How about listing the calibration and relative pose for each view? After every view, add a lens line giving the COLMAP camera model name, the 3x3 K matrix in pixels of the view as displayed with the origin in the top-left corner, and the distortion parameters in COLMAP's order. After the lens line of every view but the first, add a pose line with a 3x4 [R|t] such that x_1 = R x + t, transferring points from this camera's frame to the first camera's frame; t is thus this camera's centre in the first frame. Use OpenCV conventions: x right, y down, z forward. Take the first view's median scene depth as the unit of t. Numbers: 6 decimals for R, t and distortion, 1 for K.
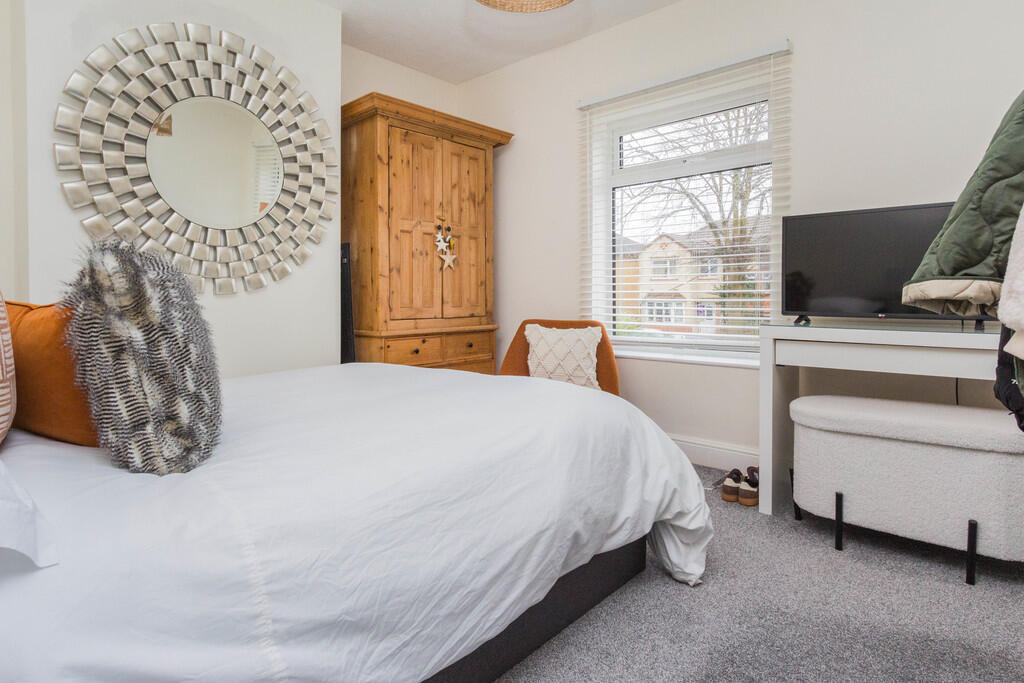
lens RADIAL K [[562.8, 0, 509.1], [0, 562.8, 297.6], [0, 0, 1]] dist [0.000494, -0.000245]
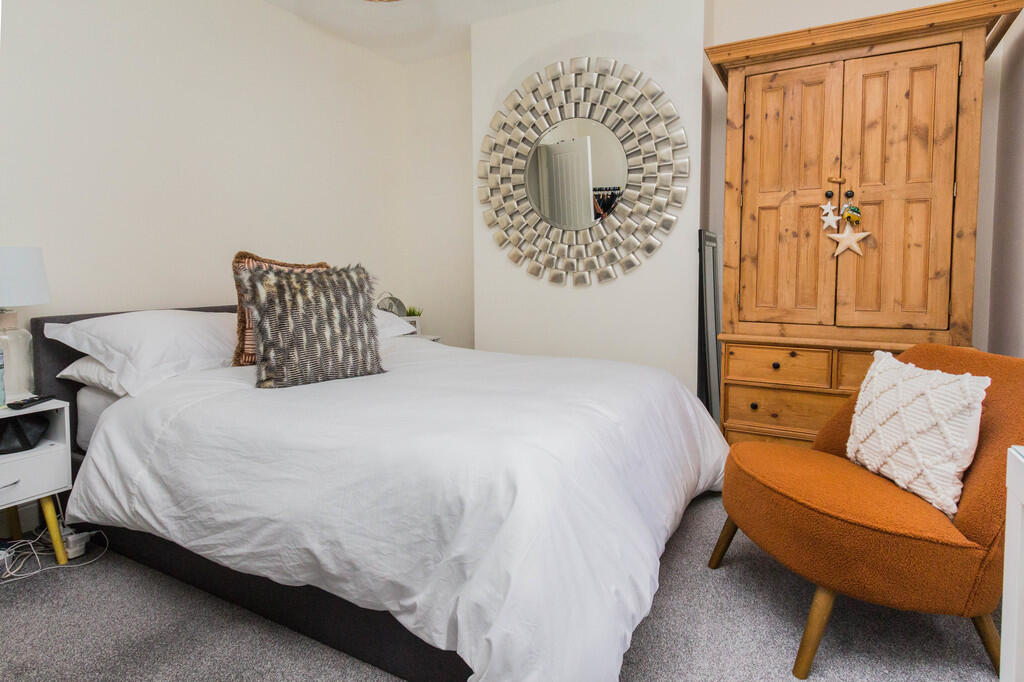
lens RADIAL K [[562.8, 0, 509.1], [0, 562.8, 297.1], [0, 0, 1]] dist [0.000494, -0.000245]
pose [[0.228276, 0.050087, -0.972307, 0.484308], [-0.007151, 0.998735, 0.049769, -0.031792], [0.973570, -0.004408, 0.228346, 0.479062]]
